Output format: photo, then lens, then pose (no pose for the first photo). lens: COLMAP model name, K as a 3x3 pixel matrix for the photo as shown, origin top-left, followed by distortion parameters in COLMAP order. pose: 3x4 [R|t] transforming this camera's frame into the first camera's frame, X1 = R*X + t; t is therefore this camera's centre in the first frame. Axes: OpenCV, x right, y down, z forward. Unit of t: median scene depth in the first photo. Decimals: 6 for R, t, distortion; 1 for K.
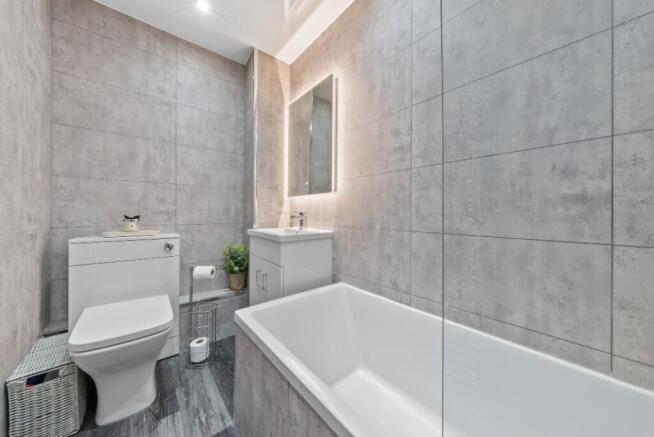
lens RADIAL K [[224.8, 0, 327.4], [0, 224.8, 214.7], [0, 0, 1]] dist [-0.010006, -0.000327]
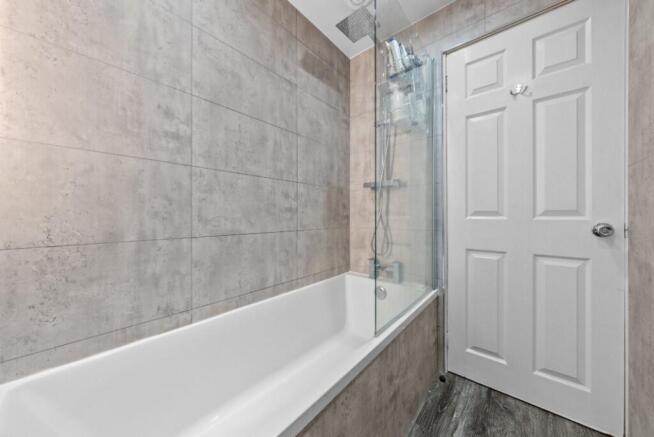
lens RADIAL K [[224.8, 0, 327.0], [0, 224.8, 217.0], [0, 0, 1]] dist [-0.010006, -0.000327]
pose [[-0.184713, -0.005527, 0.982777, -0.595865], [0.004691, 0.999968, 0.006505, -0.009294], [-0.982781, 0.005812, -0.184682, 0.654912]]
